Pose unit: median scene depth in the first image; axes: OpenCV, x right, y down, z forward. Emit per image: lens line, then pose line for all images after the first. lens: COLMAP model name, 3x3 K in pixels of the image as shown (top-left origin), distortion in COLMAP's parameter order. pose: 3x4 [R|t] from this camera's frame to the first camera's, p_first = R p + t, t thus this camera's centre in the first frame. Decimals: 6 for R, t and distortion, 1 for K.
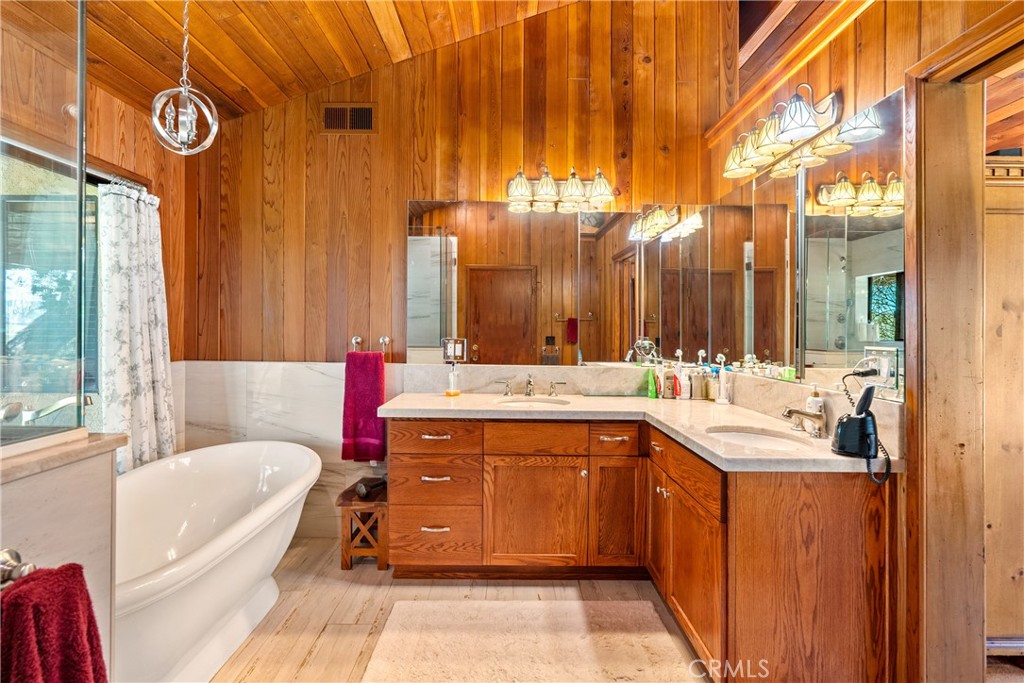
lens RADIAL K [[464.3, 0, 508.7], [0, 464.3, 328.1], [0, 0, 1]] dist [-0.000701, -0.000110]
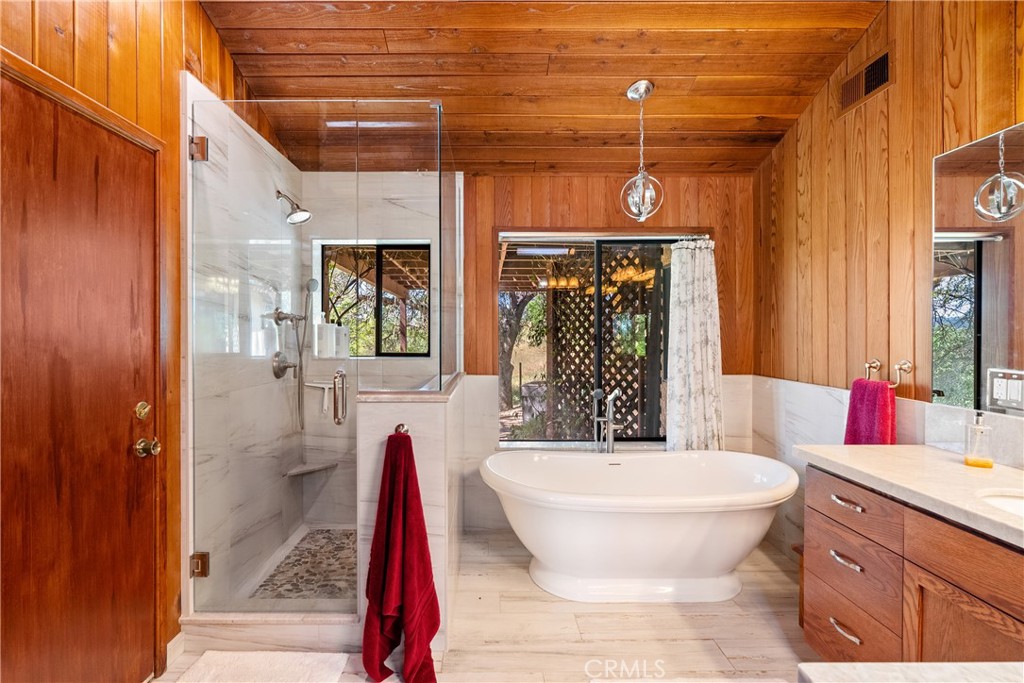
lens RADIAL K [[507.2, 0, 512.0], [0, 507.2, 341.5], [0, 0, 1]] dist [0.001353, 0.000365]
pose [[0.007069, 0.004417, -0.999965, 0.527987], [0.003468, 0.999984, 0.004441, -0.018595], [0.999969, -0.003499, 0.007053, 0.403622]]
